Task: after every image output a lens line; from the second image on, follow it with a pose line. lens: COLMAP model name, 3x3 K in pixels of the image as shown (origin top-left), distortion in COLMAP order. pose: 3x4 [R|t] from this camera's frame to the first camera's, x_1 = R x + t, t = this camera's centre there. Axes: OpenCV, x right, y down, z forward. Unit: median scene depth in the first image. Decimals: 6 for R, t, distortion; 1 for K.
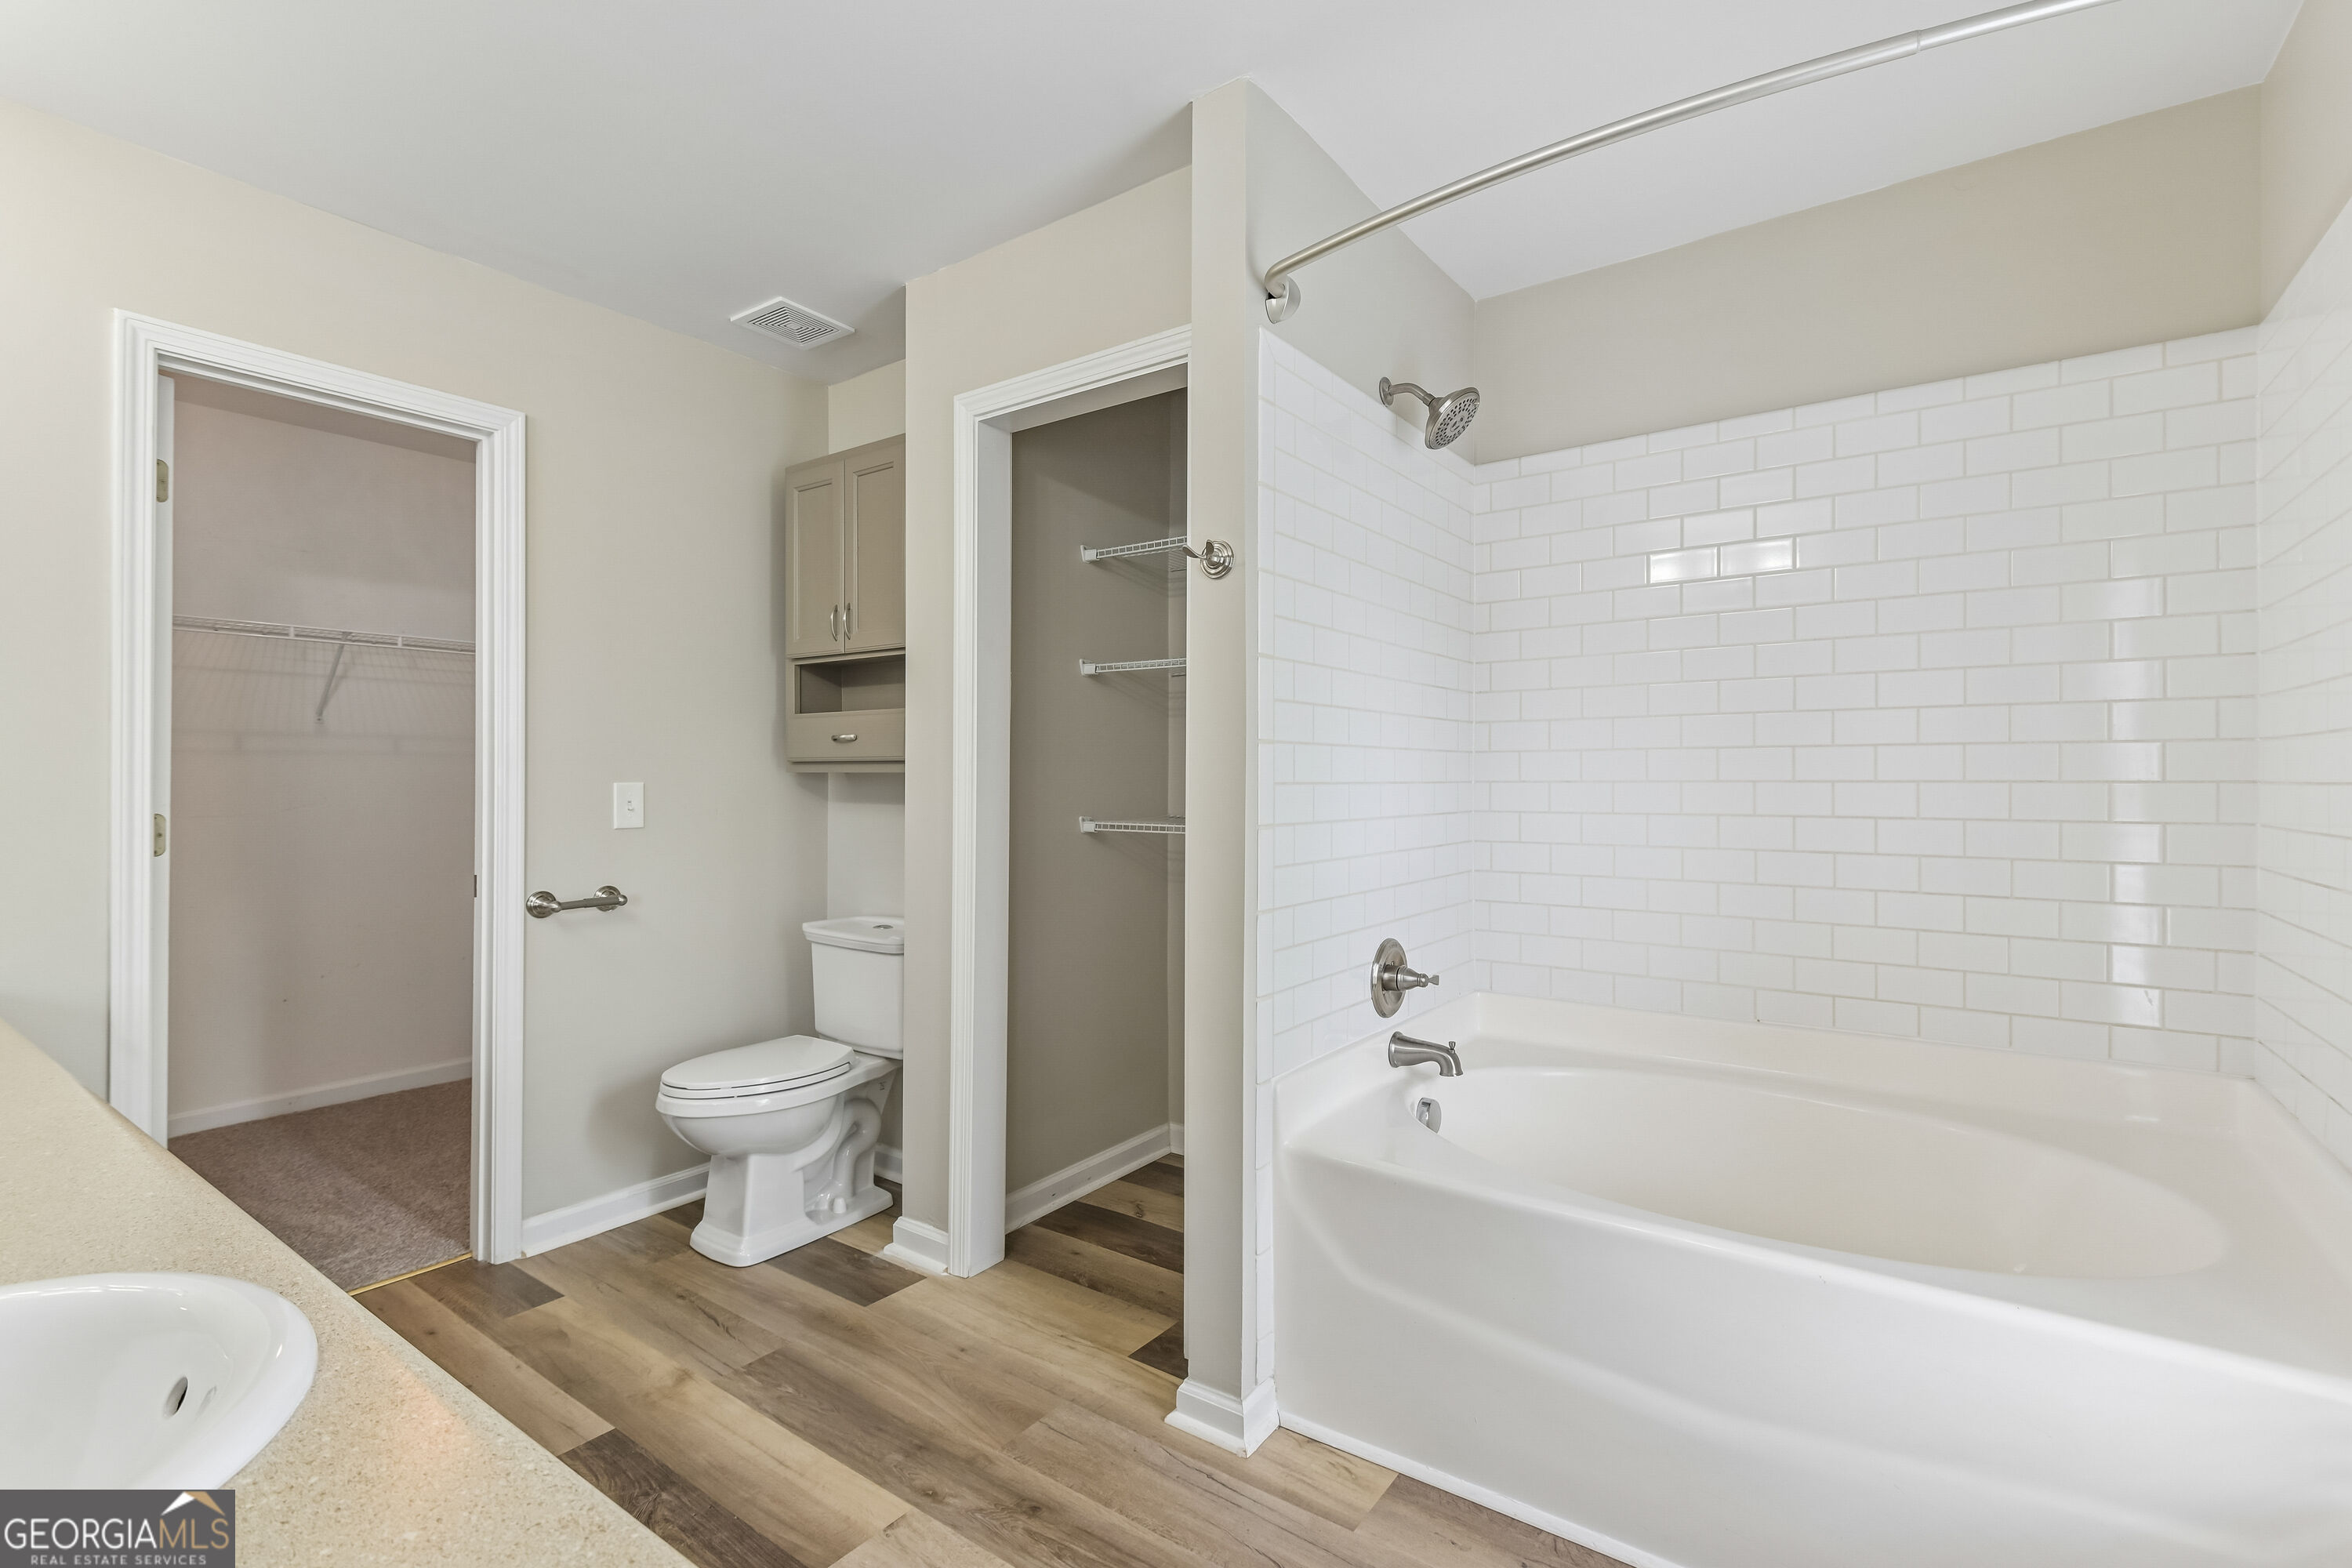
lens RADIAL K [[1061.5, 0, 1175.4], [0, 1061.5, 779.1], [0, 0, 1]] dist [0.006380, -0.001534]
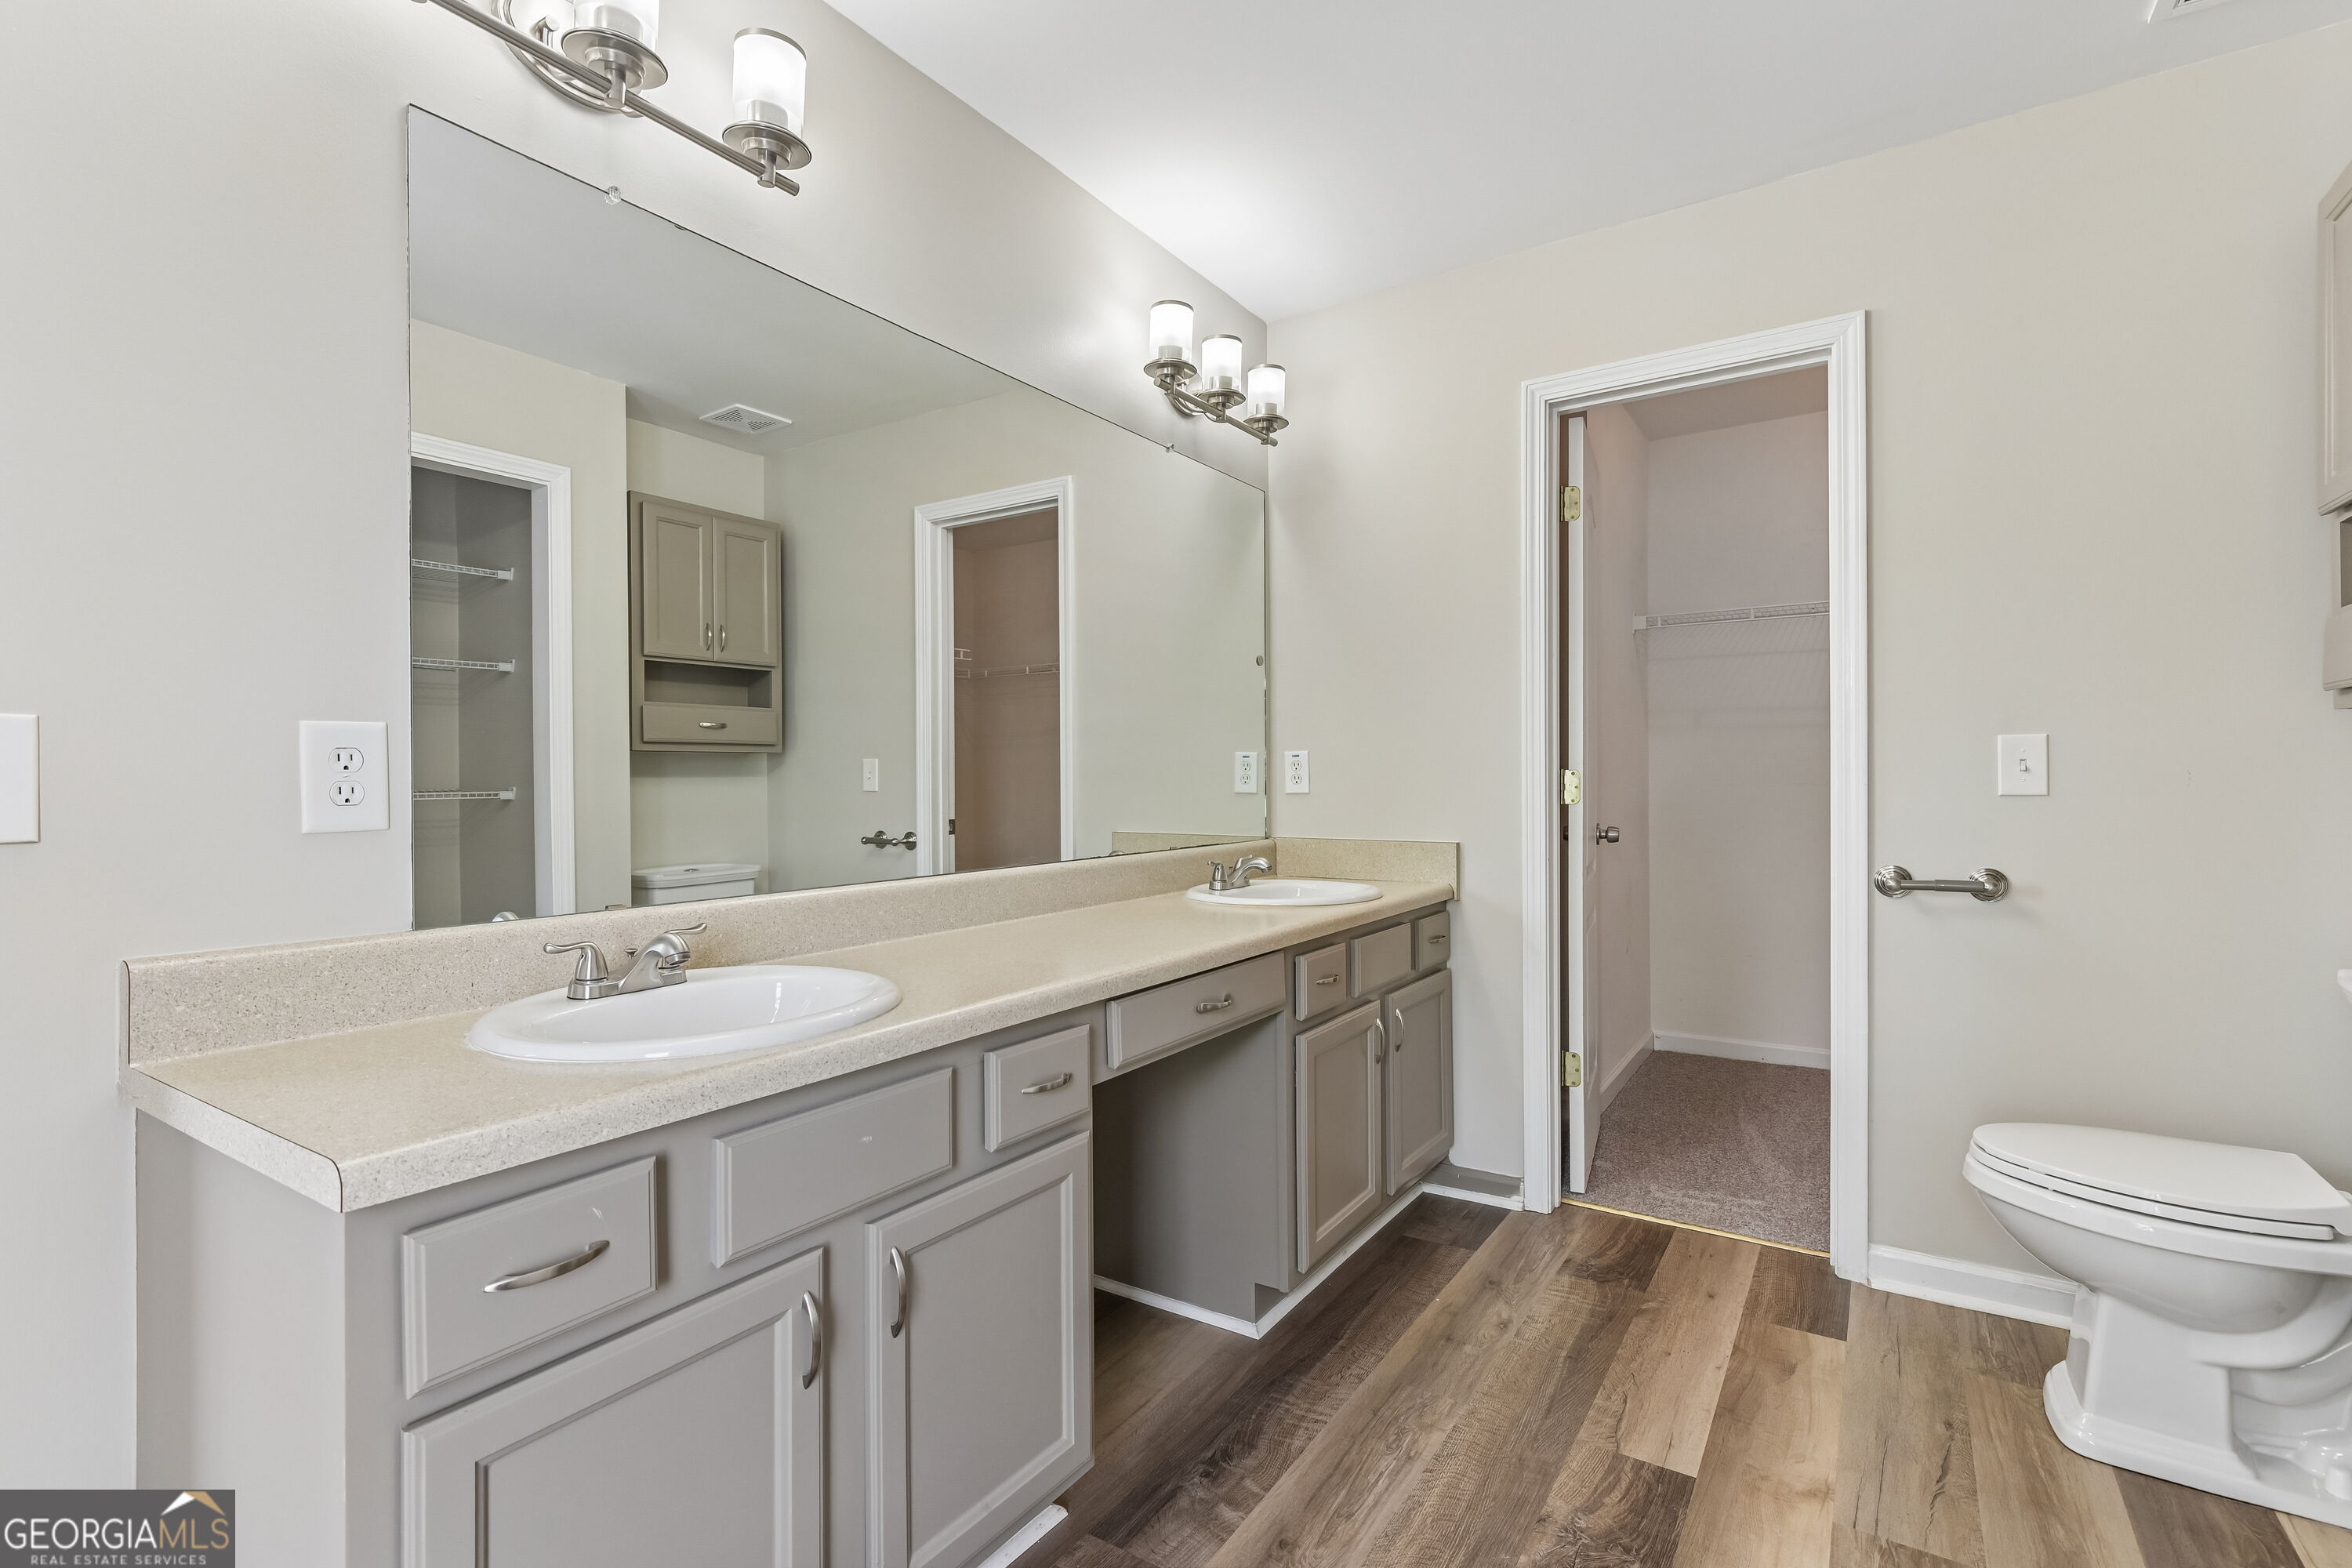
lens RADIAL K [[1061.5, 0, 1178.4], [0, 1061.5, 782.9], [0, 0, 1]] dist [0.006380, -0.001534]
pose [[0.051468, 0.001117, -0.998674, 0.233647], [0.007699, 0.999969, 0.001515, 0.036513], [0.998645, -0.007767, 0.051458, 0.417831]]
